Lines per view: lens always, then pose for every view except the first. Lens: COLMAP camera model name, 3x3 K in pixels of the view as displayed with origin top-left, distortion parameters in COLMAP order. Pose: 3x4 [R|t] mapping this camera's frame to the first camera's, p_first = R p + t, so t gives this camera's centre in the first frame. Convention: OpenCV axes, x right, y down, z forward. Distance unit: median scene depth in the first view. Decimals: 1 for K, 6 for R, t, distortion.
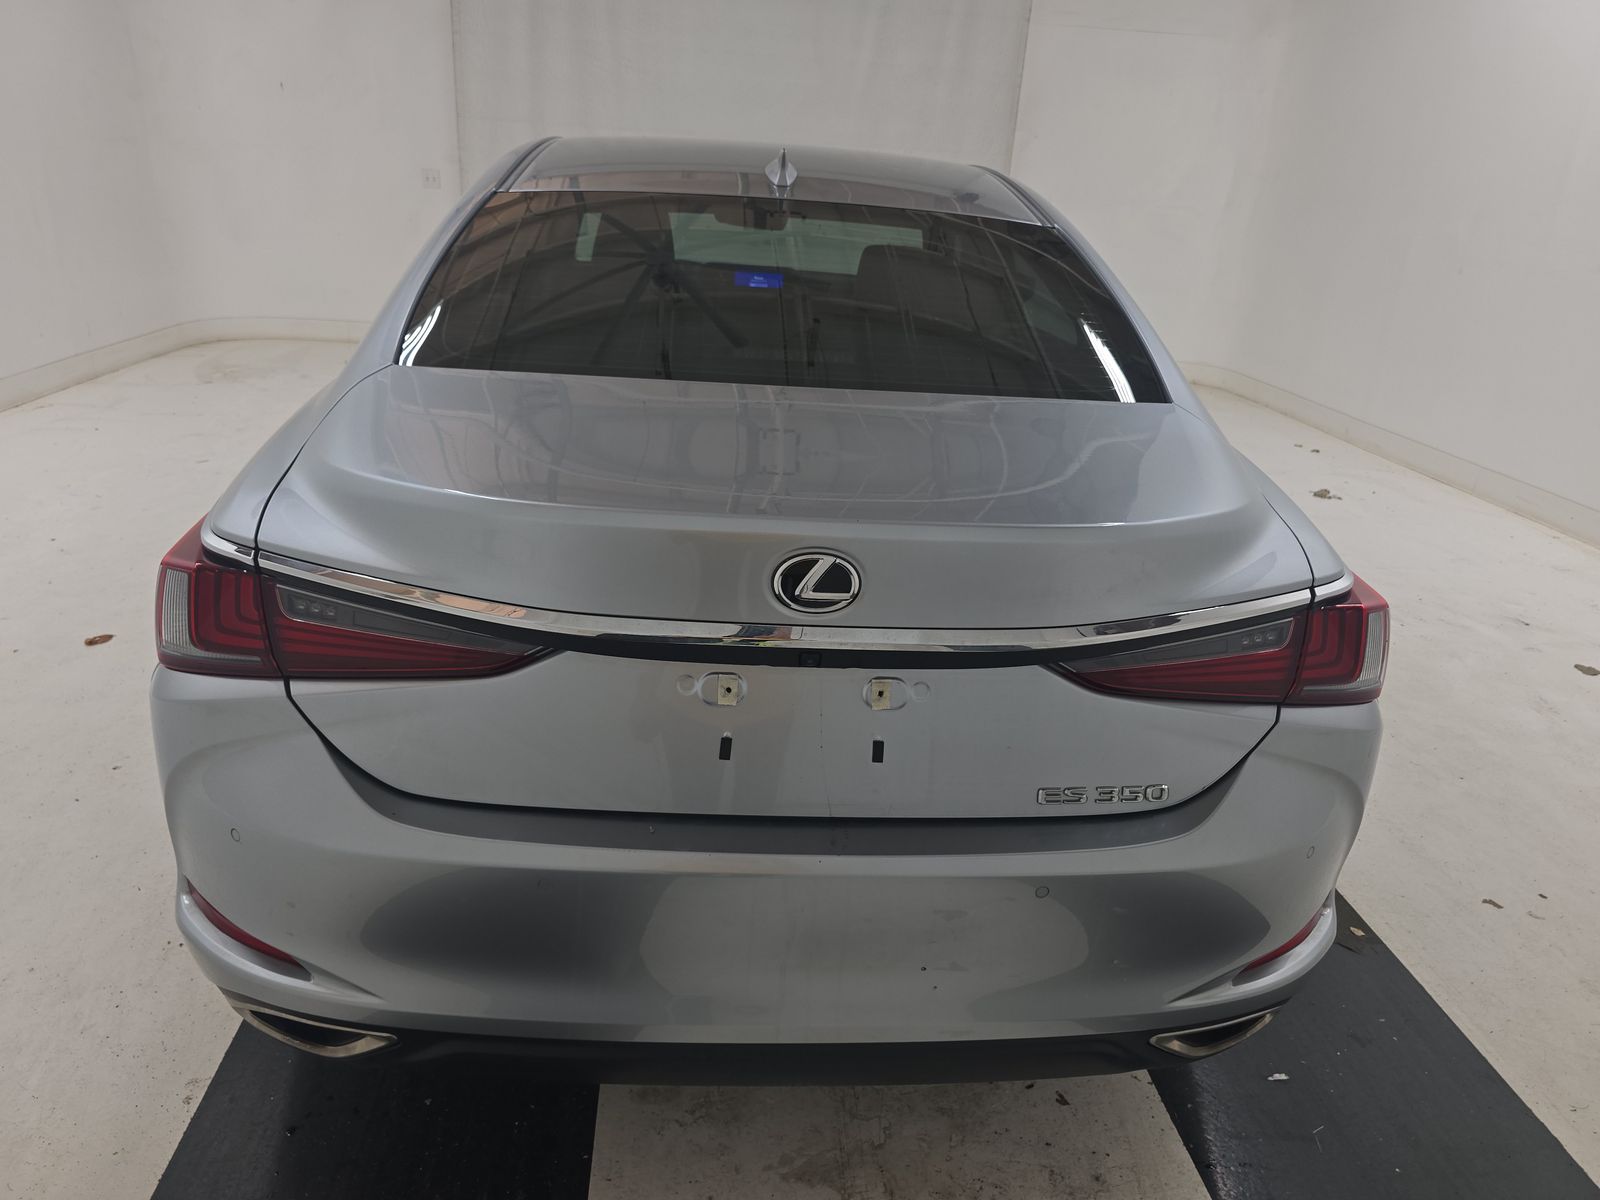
lens RADIAL K [[1070.7, 0, 797.8], [0, 1070.7, 600.3], [0, 0, 1]] dist [0.024274, -0.020463]
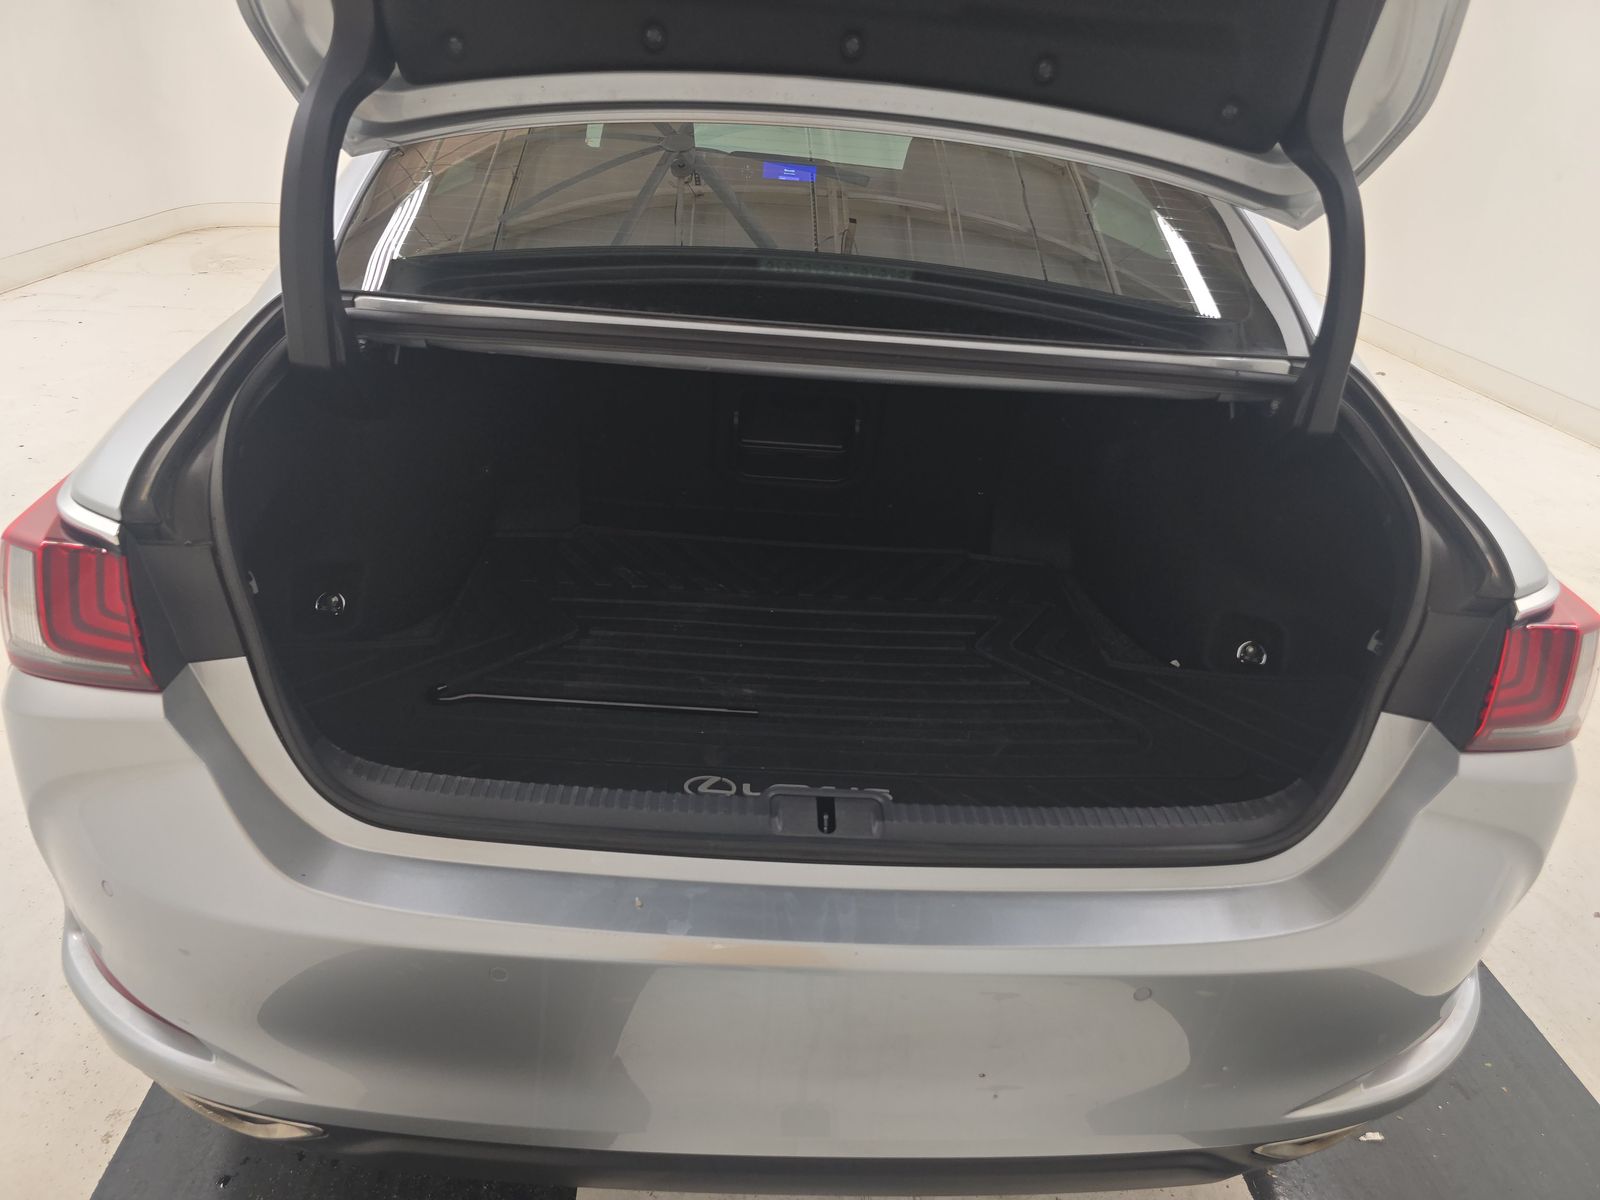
lens RADIAL K [[1070.7, 0, 799.5], [0, 1070.7, 594.8], [0, 0, 1]] dist [0.024274, -0.020463]
pose [[0.999503, 0.026724, -0.016695, -0.009435], [-0.025238, 0.996179, 0.083613, -0.054274], [0.018865, -0.083151, 0.996358, 0.184879]]
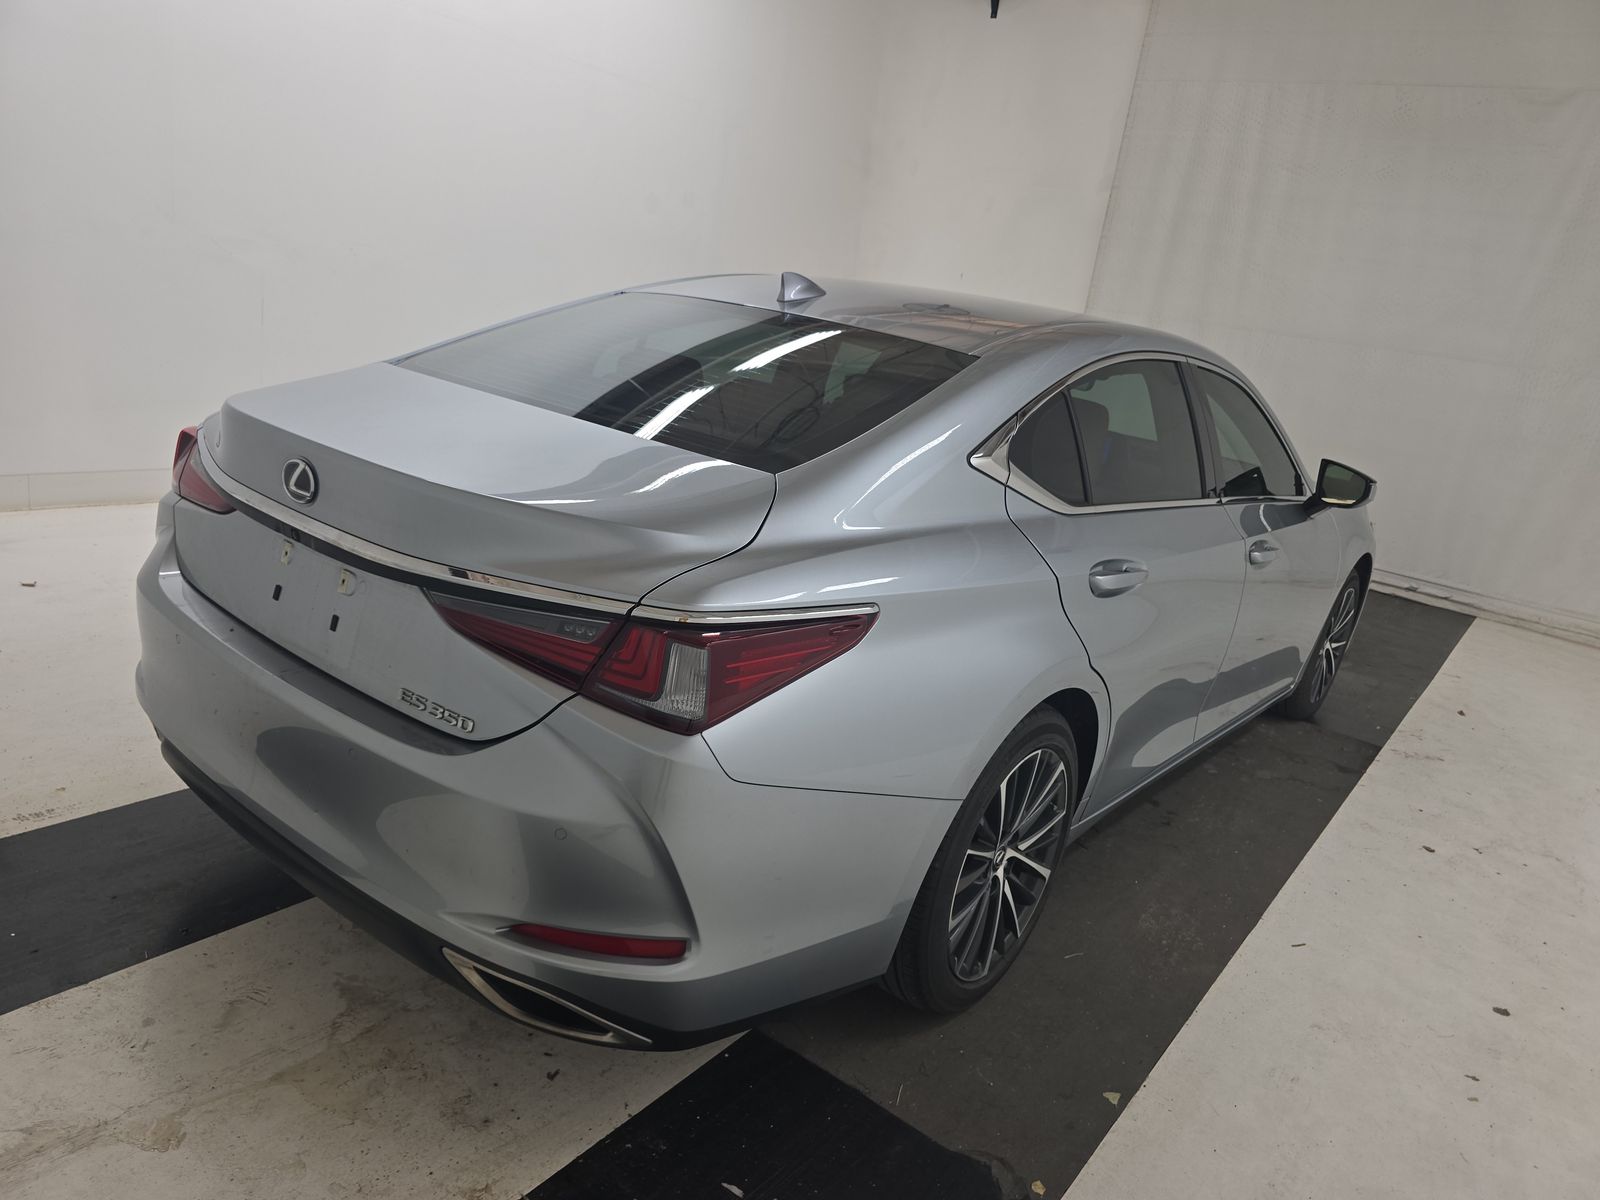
lens RADIAL K [[1070.7, 0, 794.2], [0, 1070.7, 601.1], [0, 0, 1]] dist [0.024274, -0.020463]
pose [[0.746836, 0.229649, -0.624098, 1.023434], [-0.334945, 0.940650, -0.054686, -0.006162], [0.574498, 0.249880, 0.779430, 0.183908]]
